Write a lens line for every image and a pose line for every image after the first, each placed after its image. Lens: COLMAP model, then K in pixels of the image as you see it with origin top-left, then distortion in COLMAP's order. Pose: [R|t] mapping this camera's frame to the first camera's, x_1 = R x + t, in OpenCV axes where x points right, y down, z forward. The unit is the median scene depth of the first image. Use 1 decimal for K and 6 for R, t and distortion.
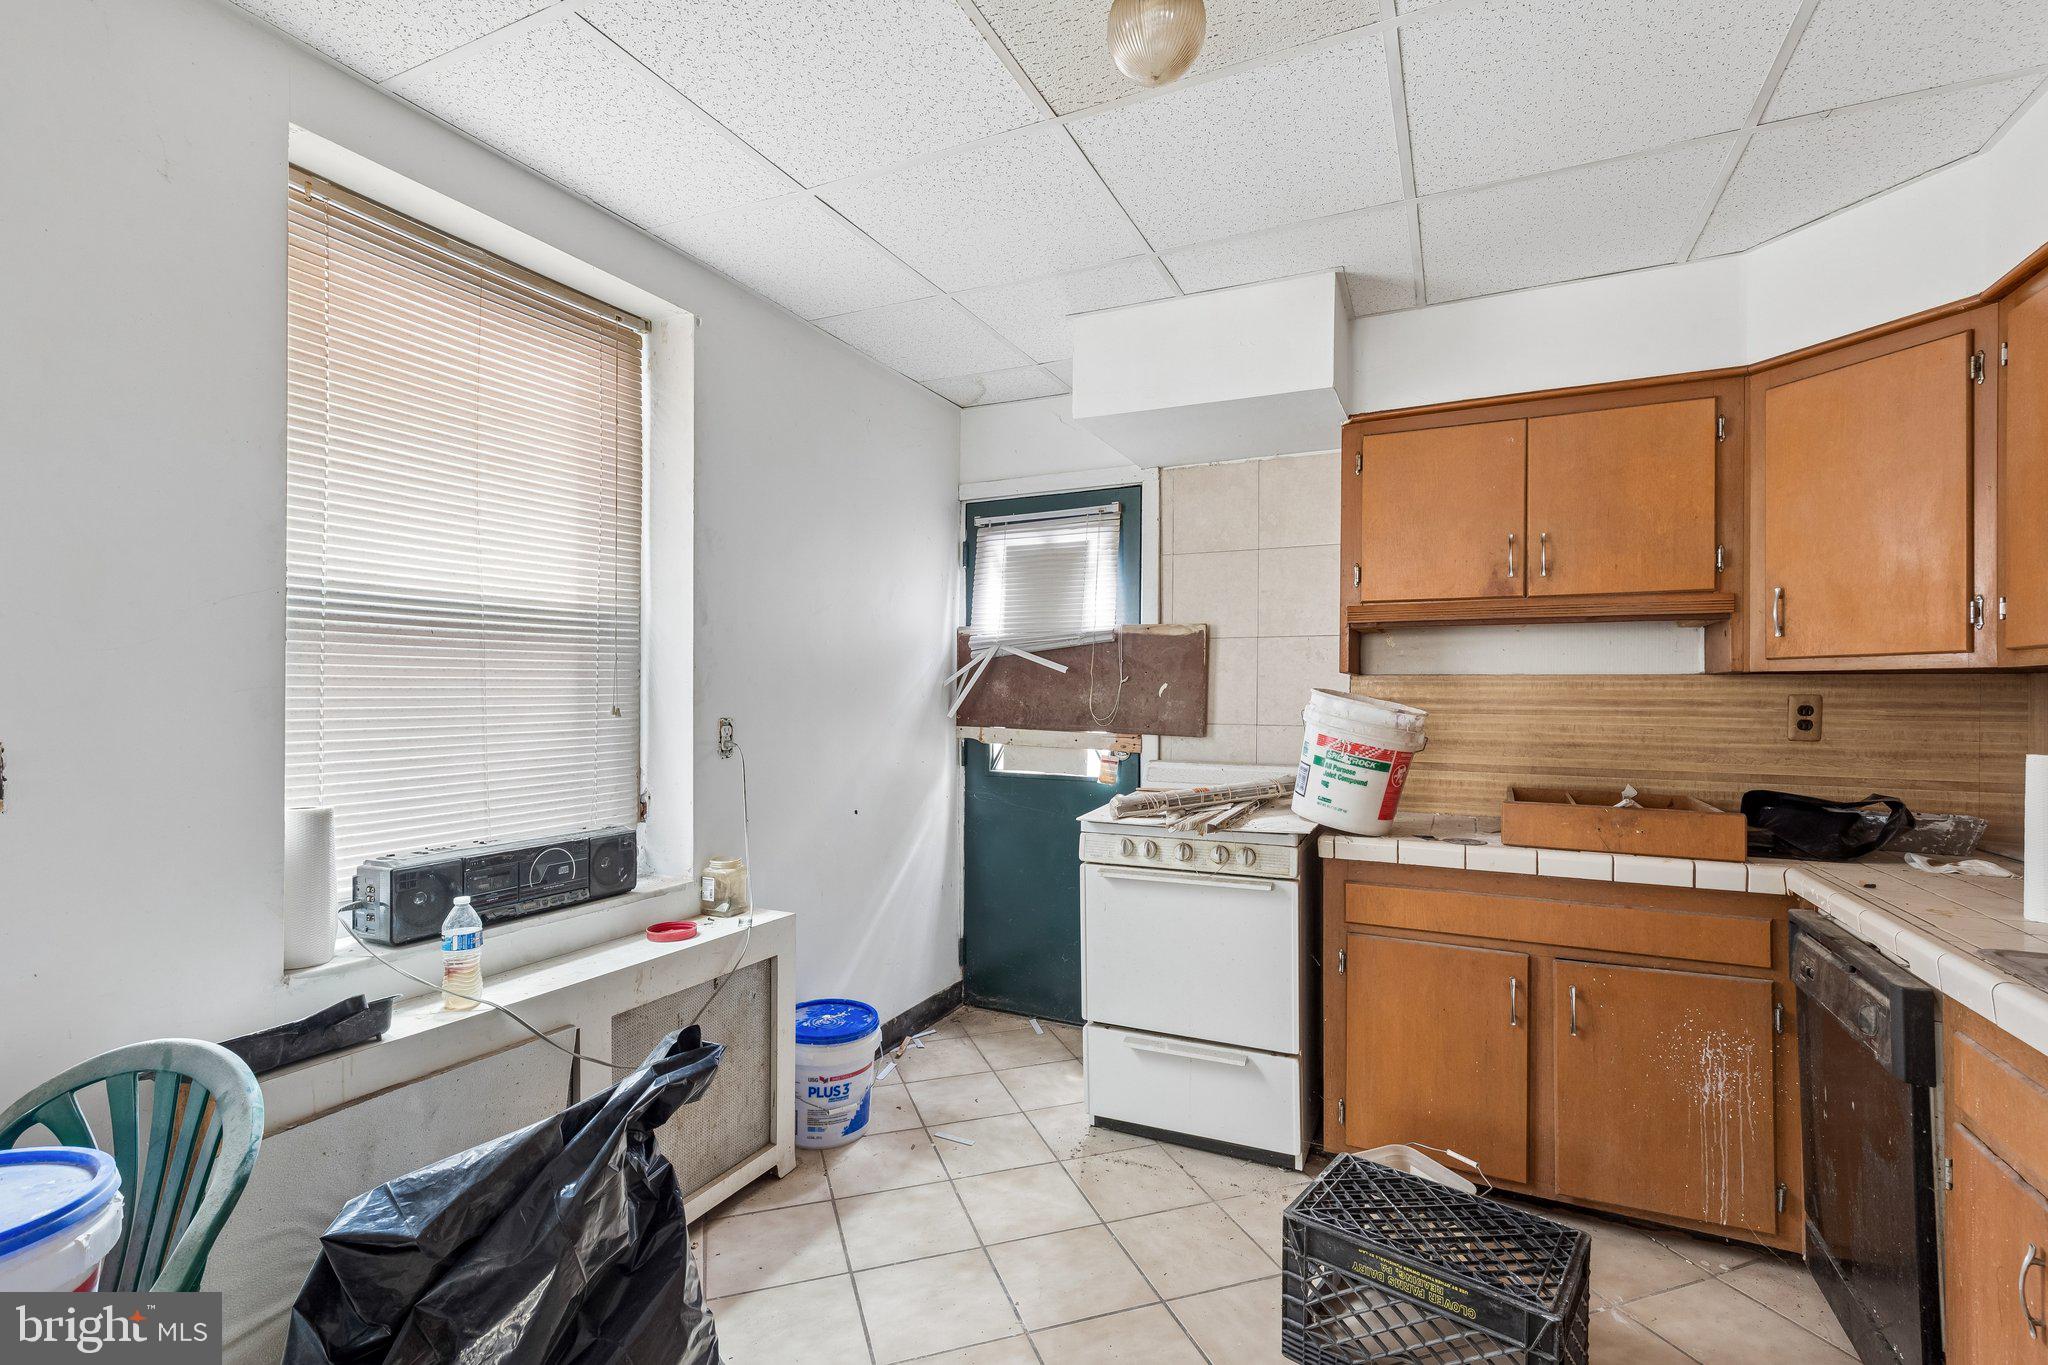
lens RADIAL K [[918.4, 0, 1028.6], [0, 918.4, 690.9], [0, 0, 1]] dist [0.003568, 0.000467]
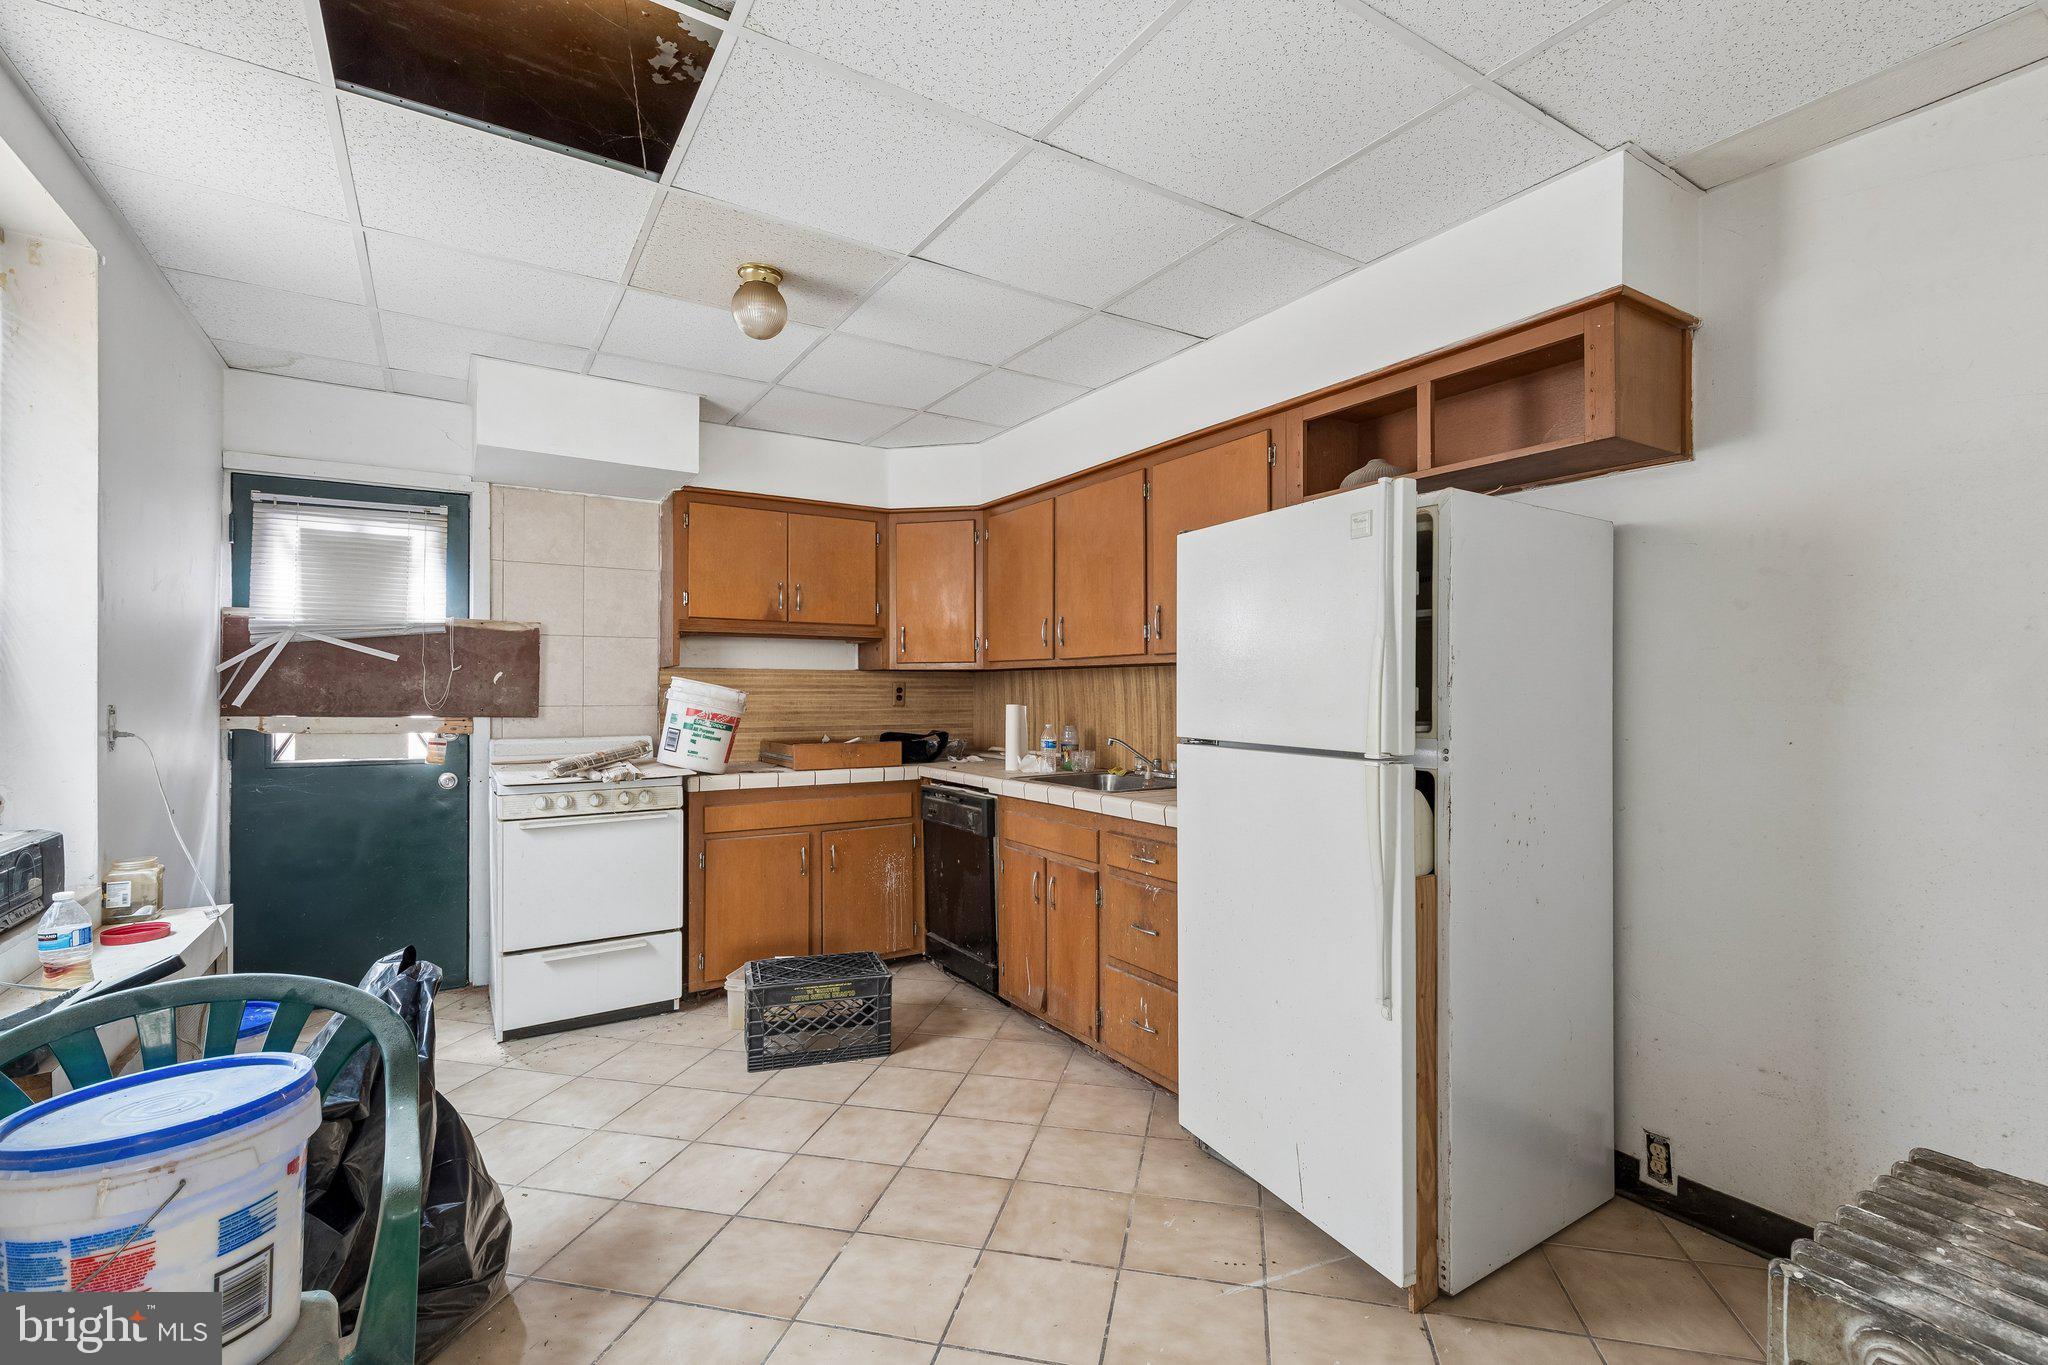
lens RADIAL K [[918.4, 0, 1028.6], [0, 918.4, 690.9], [0, 0, 1]] dist [0.003568, 0.000467]
pose [[0.528399, -0.006492, 0.848971, -0.601913], [-0.000912, 0.999966, 0.008214, 0.006726], [-0.848996, -0.005115, 0.528375, -0.220130]]
